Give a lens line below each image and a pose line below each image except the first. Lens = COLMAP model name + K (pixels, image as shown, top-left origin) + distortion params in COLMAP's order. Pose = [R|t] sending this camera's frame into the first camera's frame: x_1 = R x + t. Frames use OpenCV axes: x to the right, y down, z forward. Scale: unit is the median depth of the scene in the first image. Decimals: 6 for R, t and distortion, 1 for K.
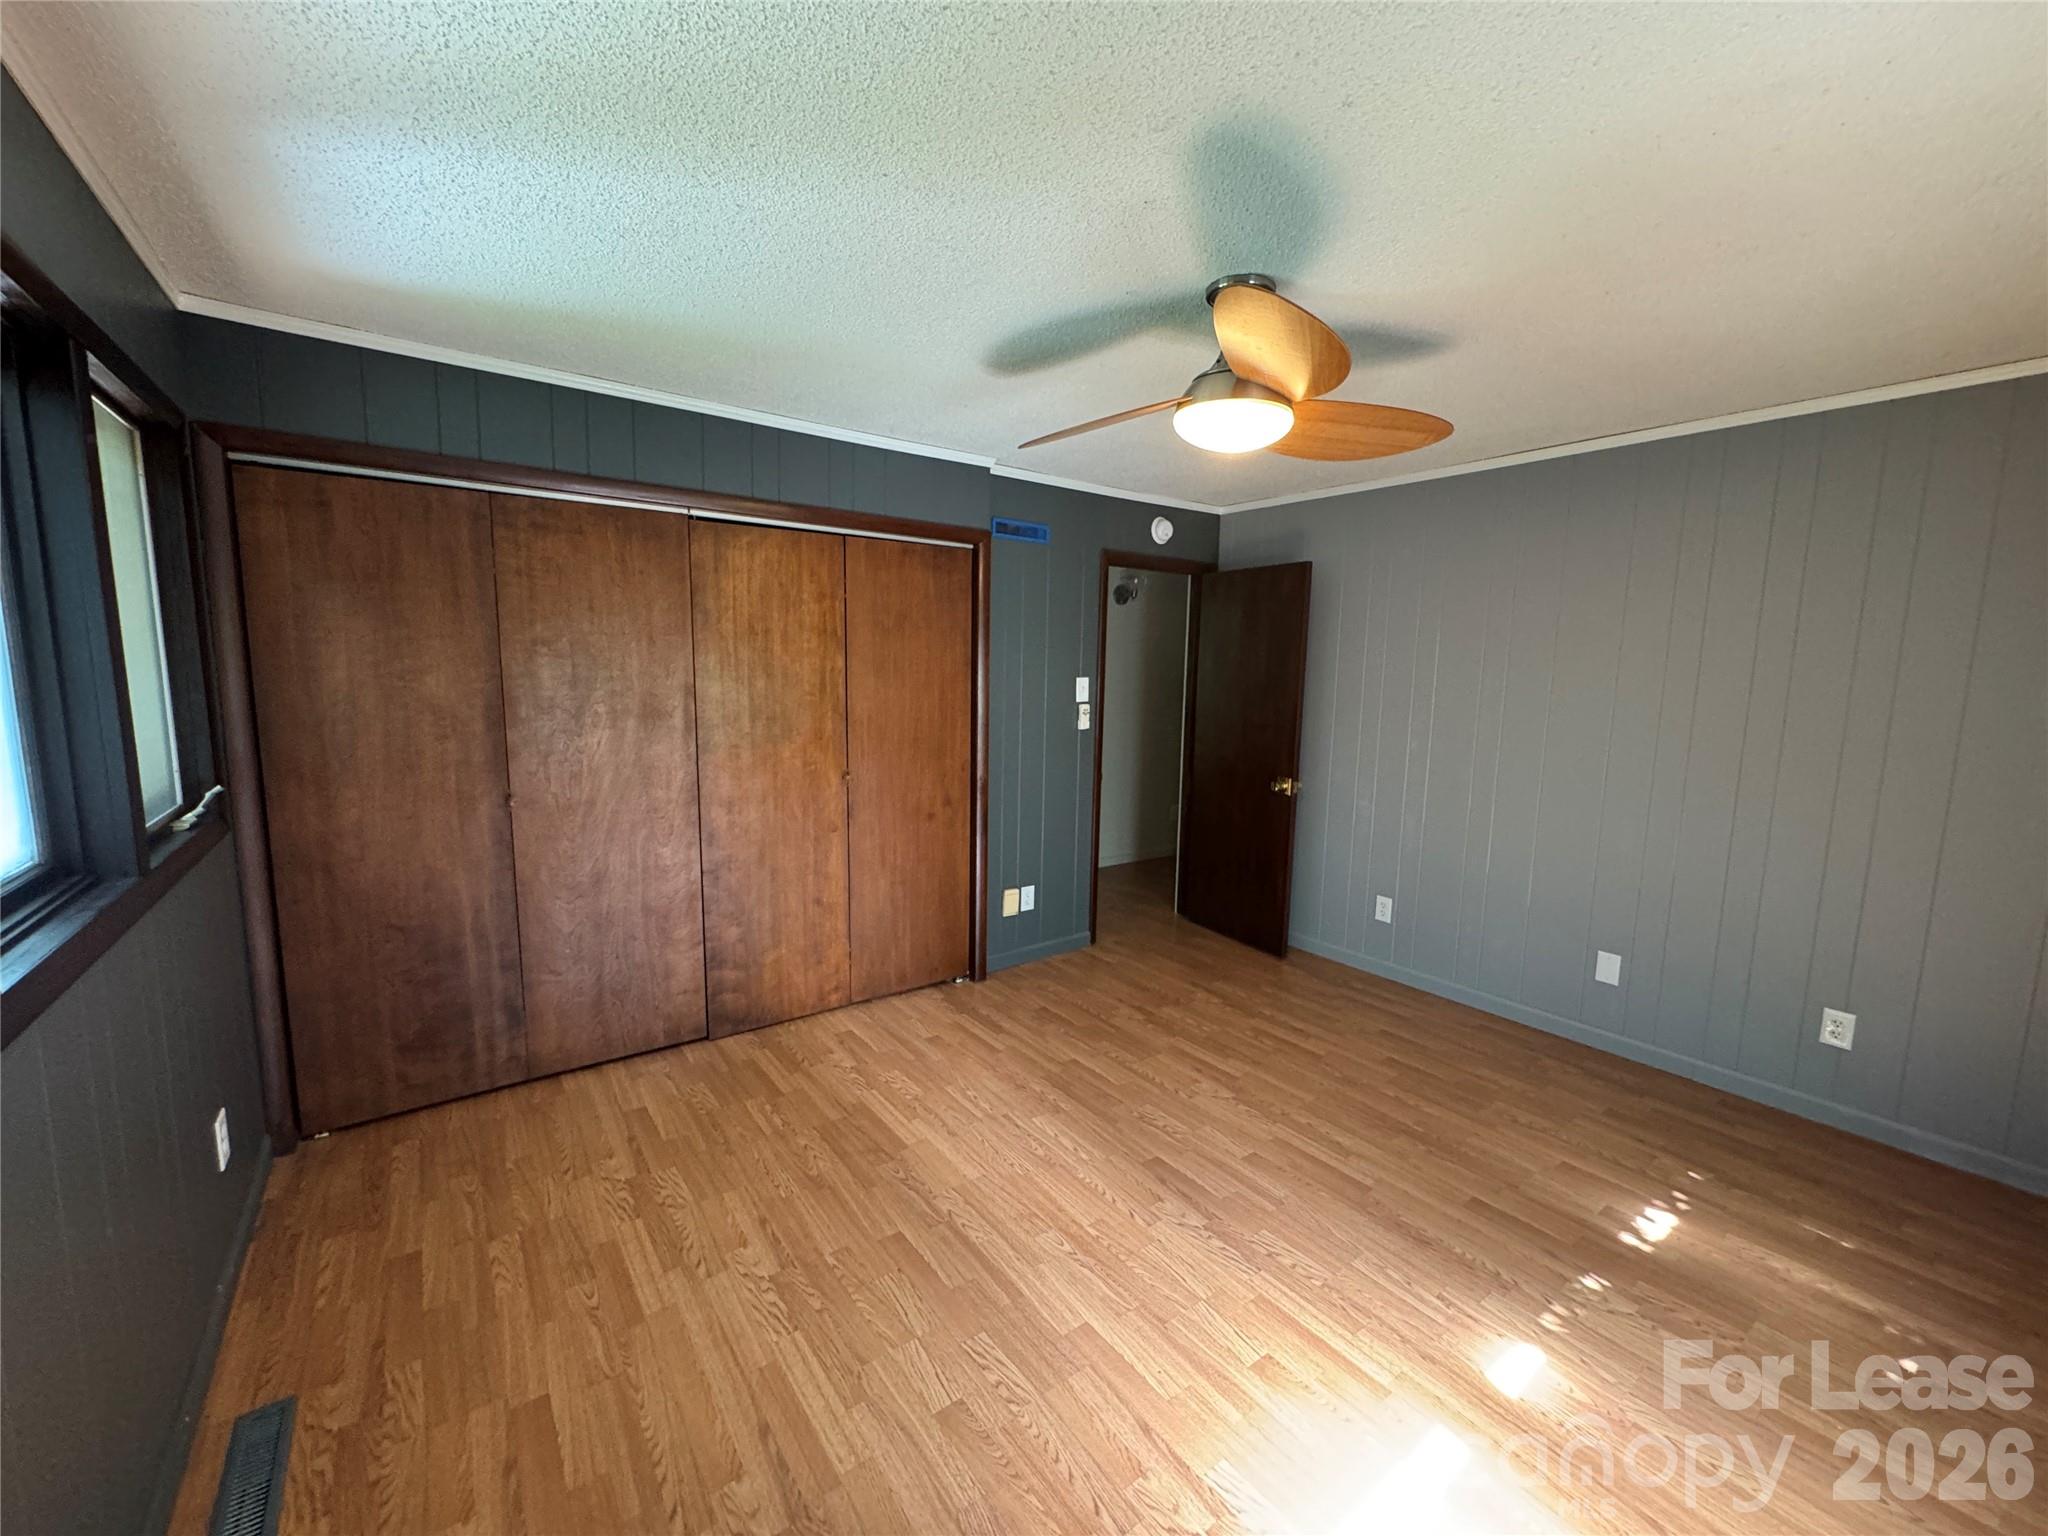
lens RADIAL K [[821.2, 0, 1023.9], [0, 821.2, 772.7], [0, 0, 1]] dist [-0.003541, -0.000095]
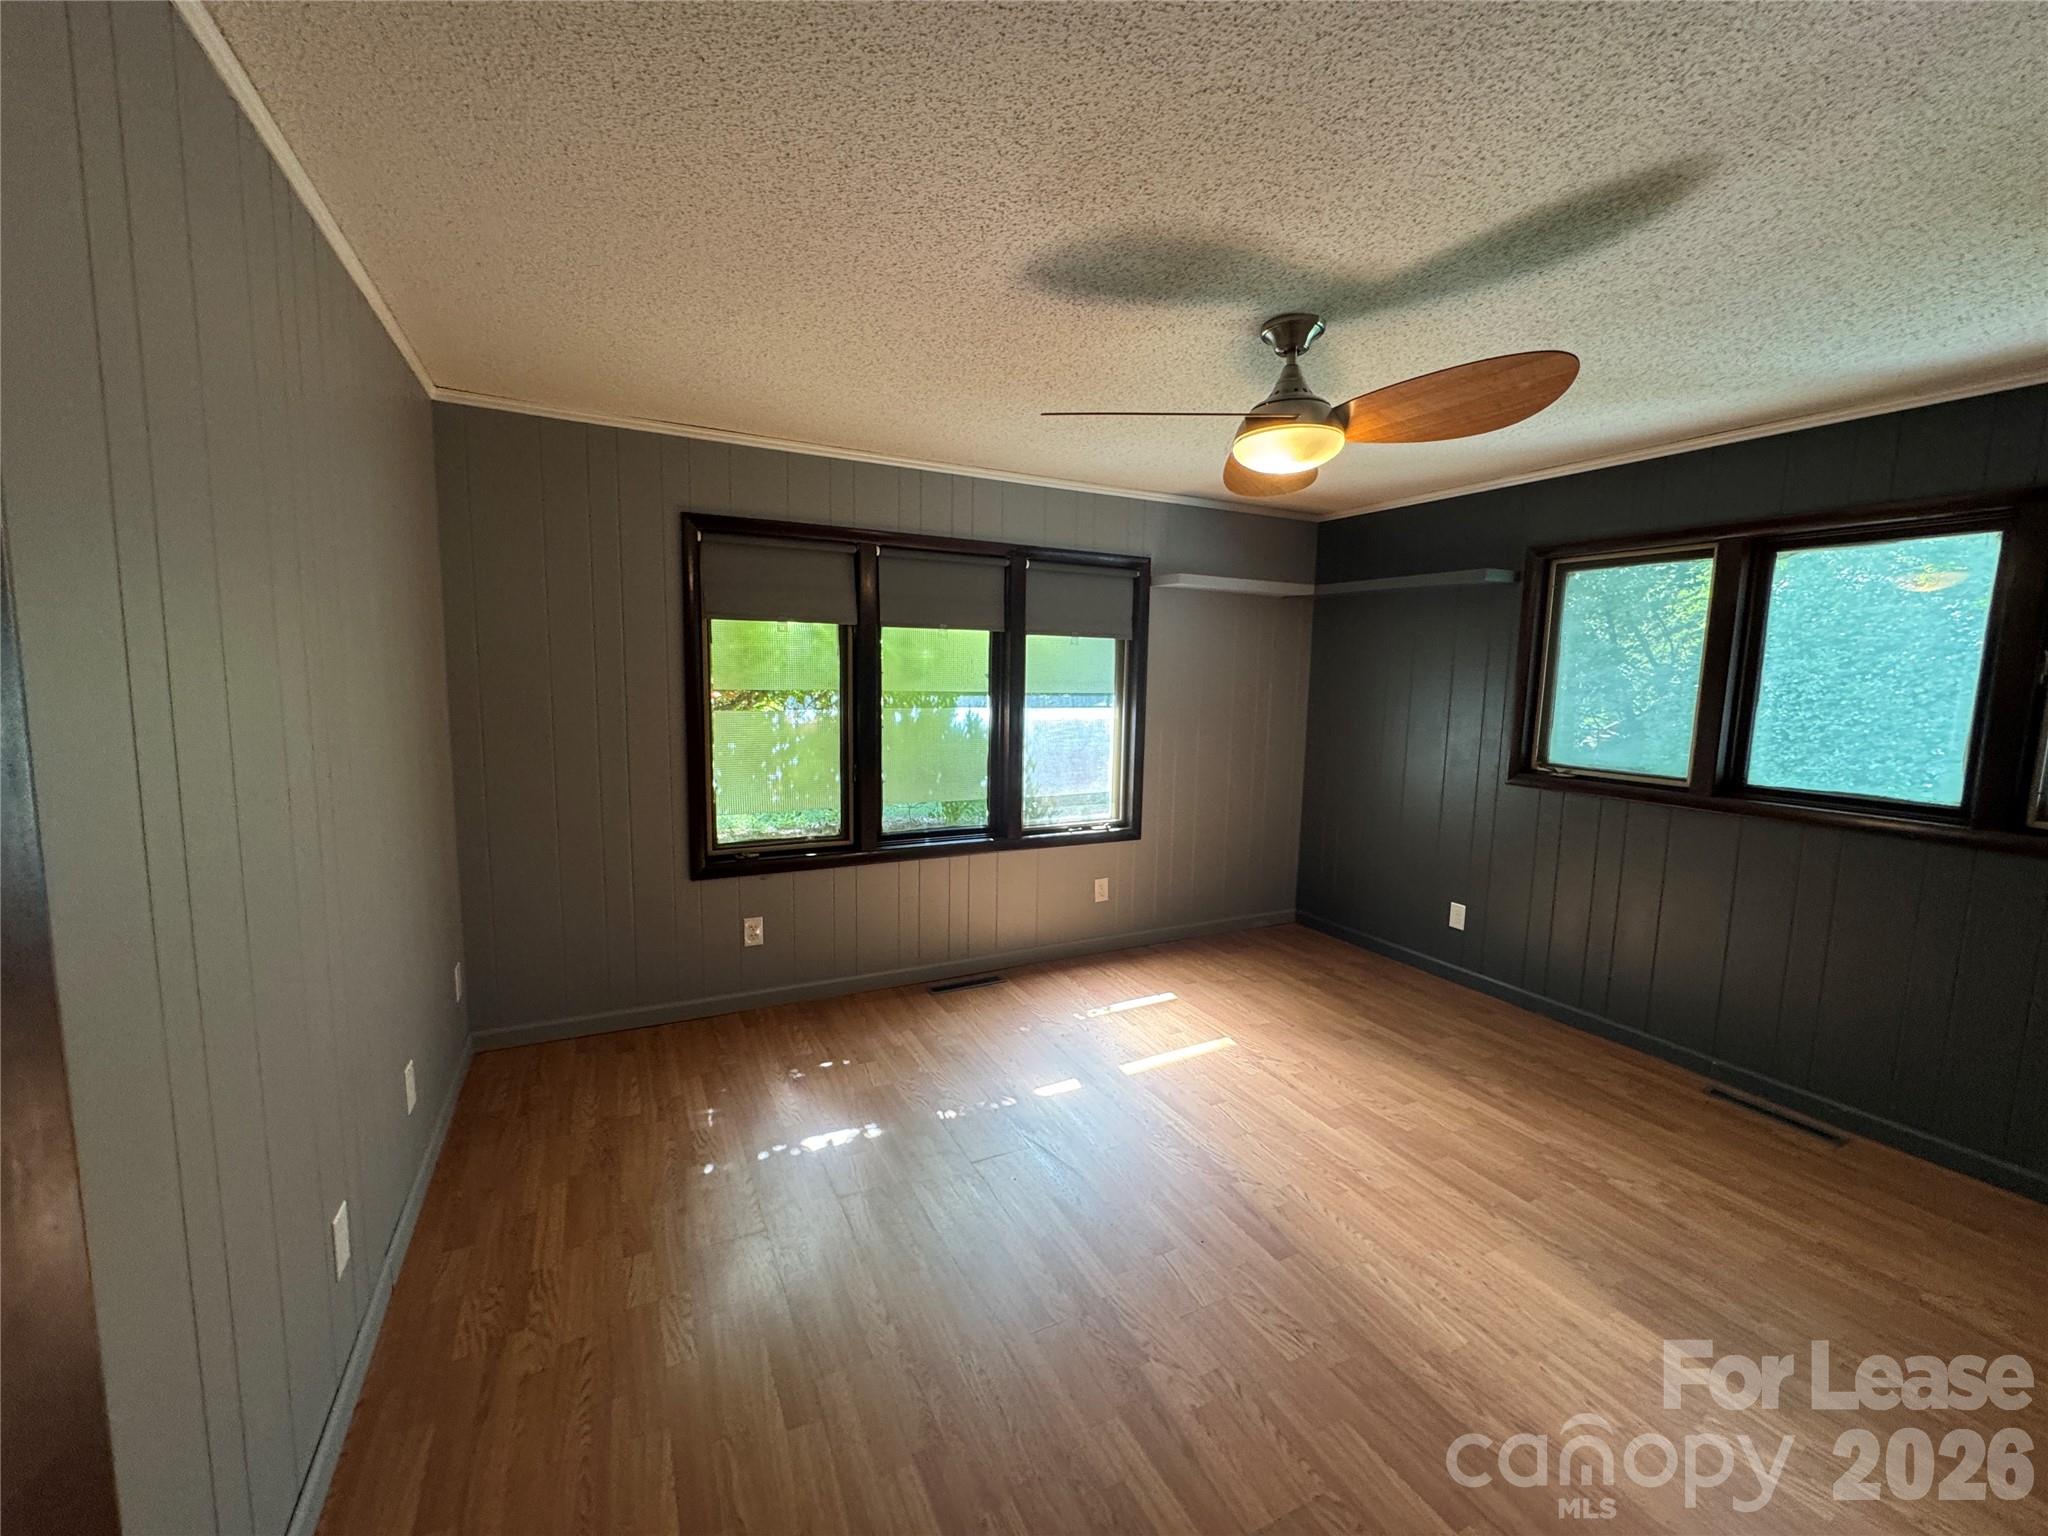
lens RADIAL K [[821.2, 0, 1026.0], [0, 821.2, 768.6], [0, 0, 1]] dist [-0.003541, -0.000095]
pose [[-0.986143, -0.056794, 0.155875, 0.388019], [-0.016649, 0.968712, 0.247629, -0.264822], [-0.165062, 0.241602, -0.956234, 2.121392]]
